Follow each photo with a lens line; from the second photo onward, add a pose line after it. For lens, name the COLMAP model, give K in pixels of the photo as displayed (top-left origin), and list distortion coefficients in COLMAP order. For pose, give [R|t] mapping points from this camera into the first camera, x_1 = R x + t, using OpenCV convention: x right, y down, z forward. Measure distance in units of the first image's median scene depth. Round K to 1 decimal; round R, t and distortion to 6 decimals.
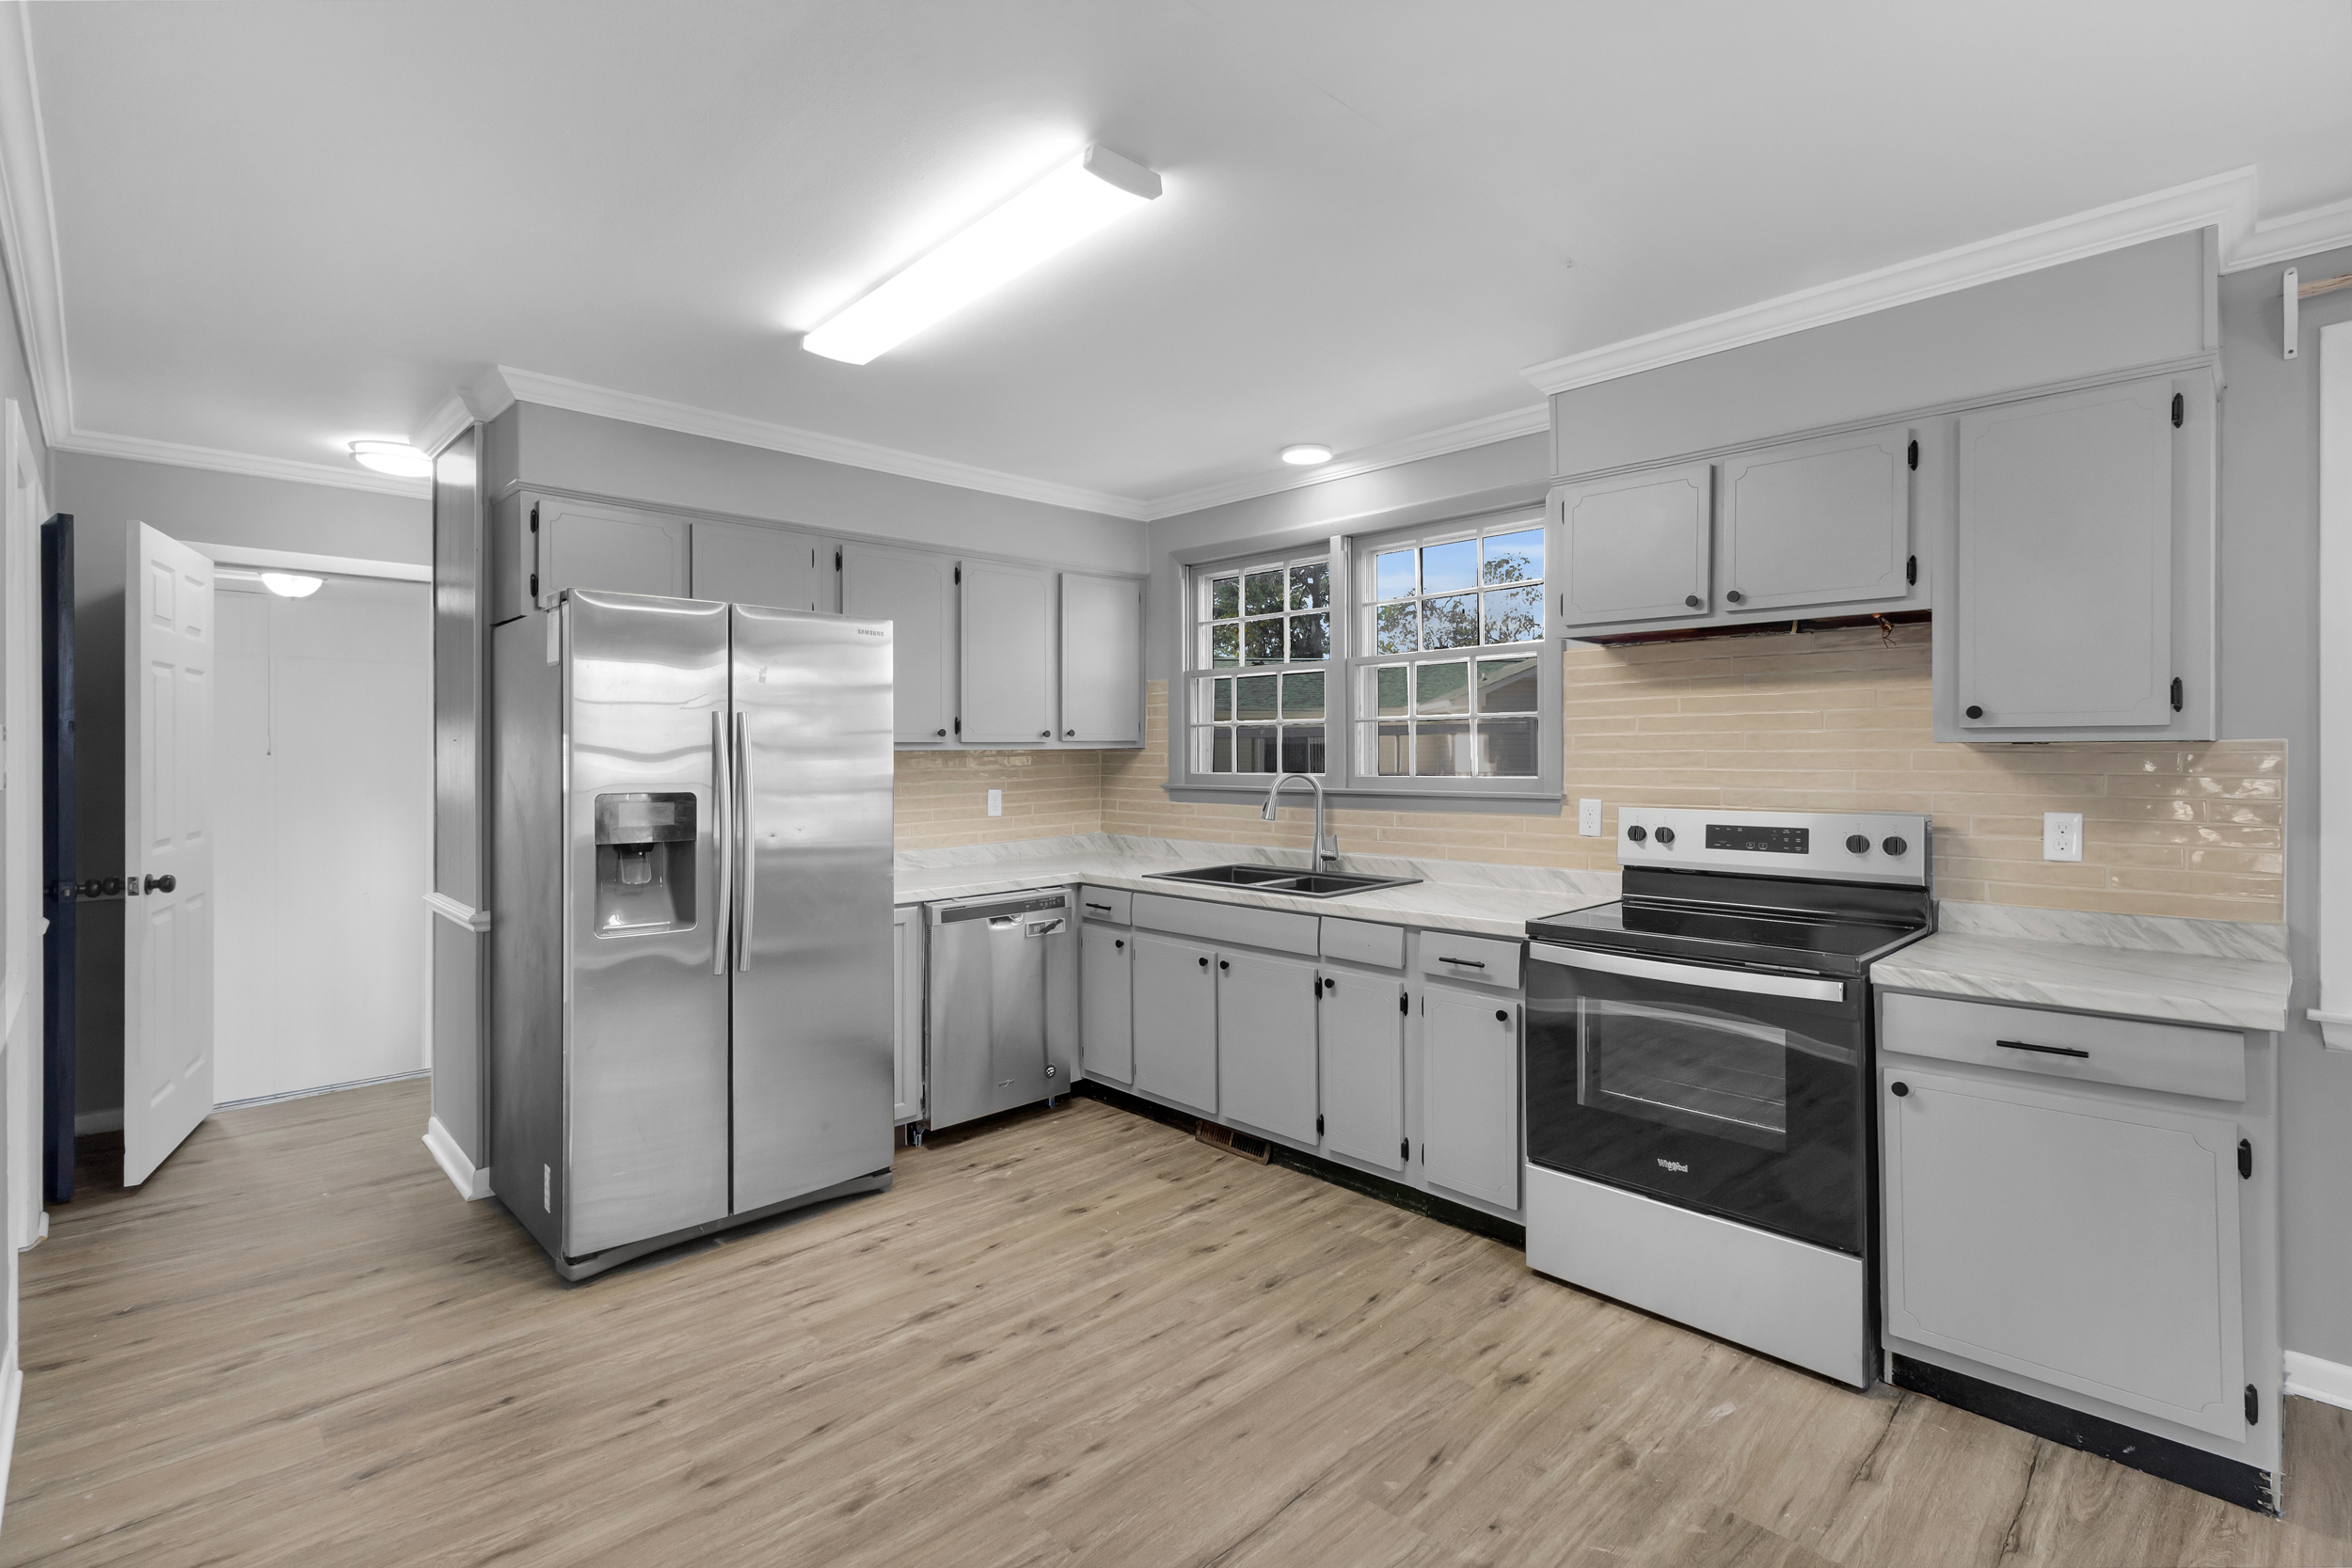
lens RADIAL K [[1094.9, 0, 1177.5], [0, 1094.9, 755.2], [0, 0, 1]] dist [0.003128, -0.000027]
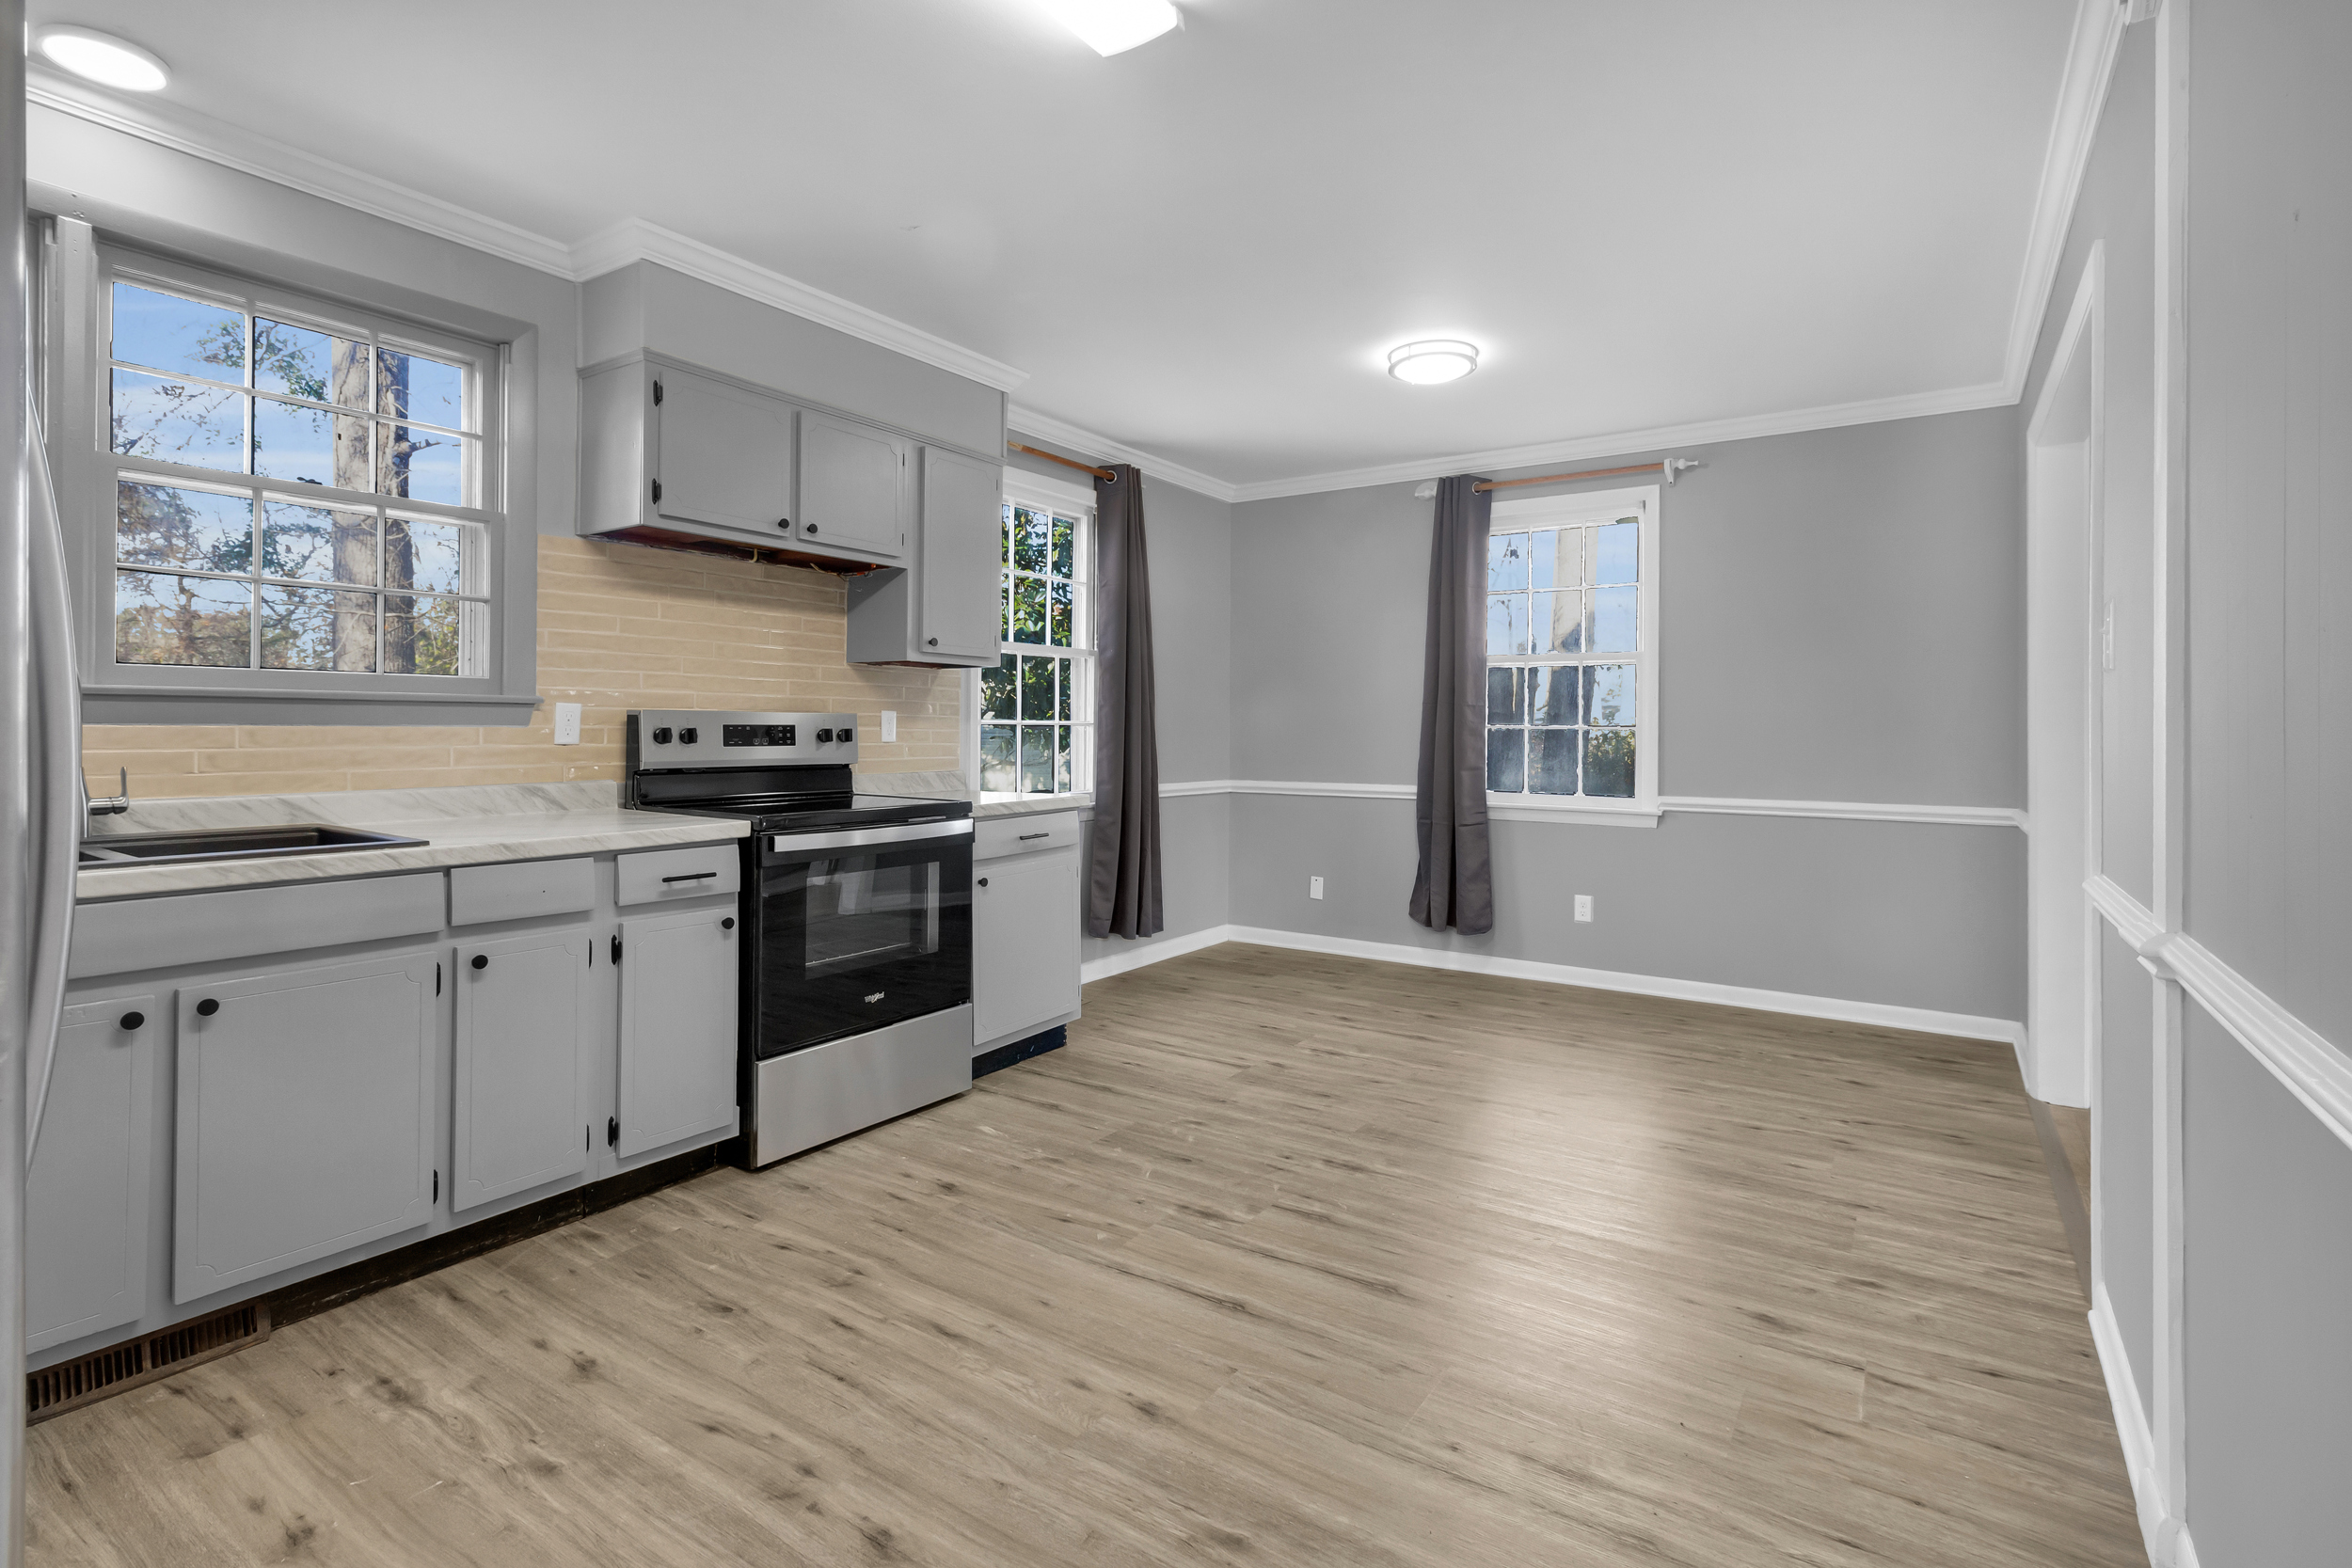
lens RADIAL K [[1117.7, 0, 1190.2], [0, 1117.7, 726.5], [0, 0, 1]] dist [0.000452, 0.000024]
pose [[-0.217199, 0.002948, 0.976123, -0.684537], [-0.006920, 0.999966, -0.004560, 0.065454], [-0.976103, -0.007745, -0.217171, 0.769605]]
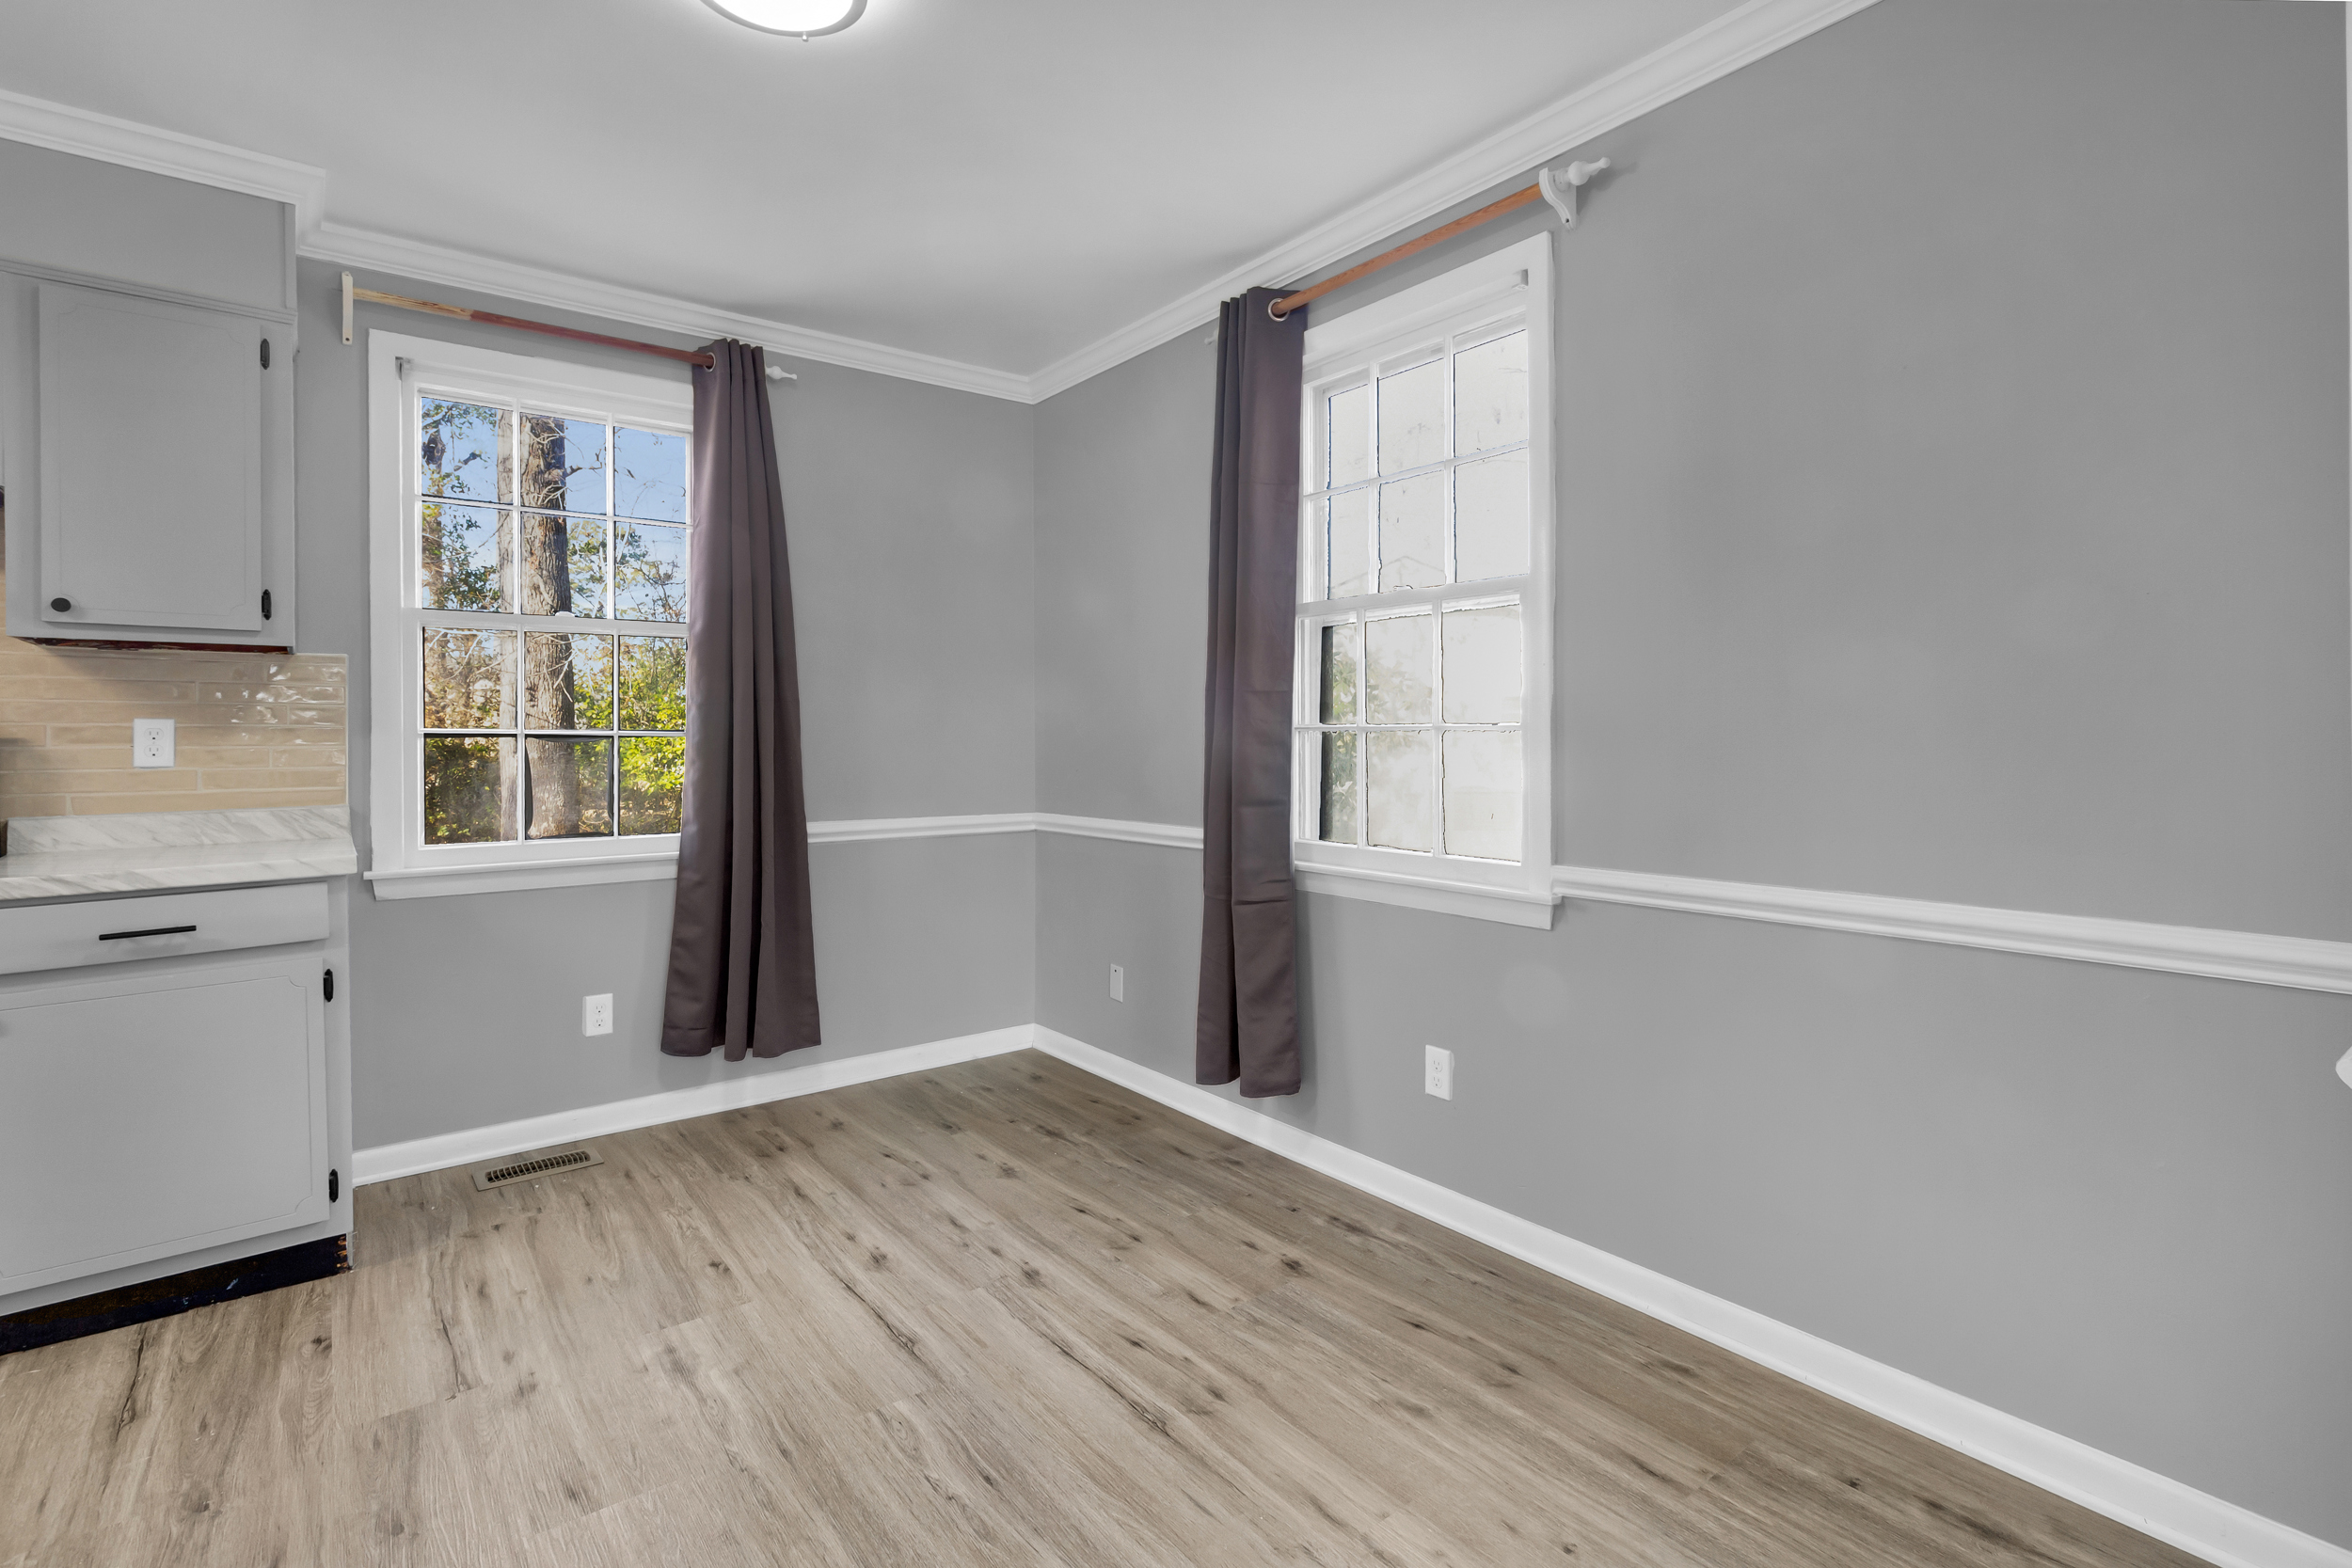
lens RADIAL K [[1108.7, 0, 1180.3], [0, 1108.7, 735.8], [0, 0, 1]] dist [-0.000006, 0.000728]
pose [[0.111601, -0.000270, 0.993753, -0.084788], [0.005270, 0.999986, -0.000320, 0.060781], [-0.993739, 0.005273, 0.111601, -0.043321]]
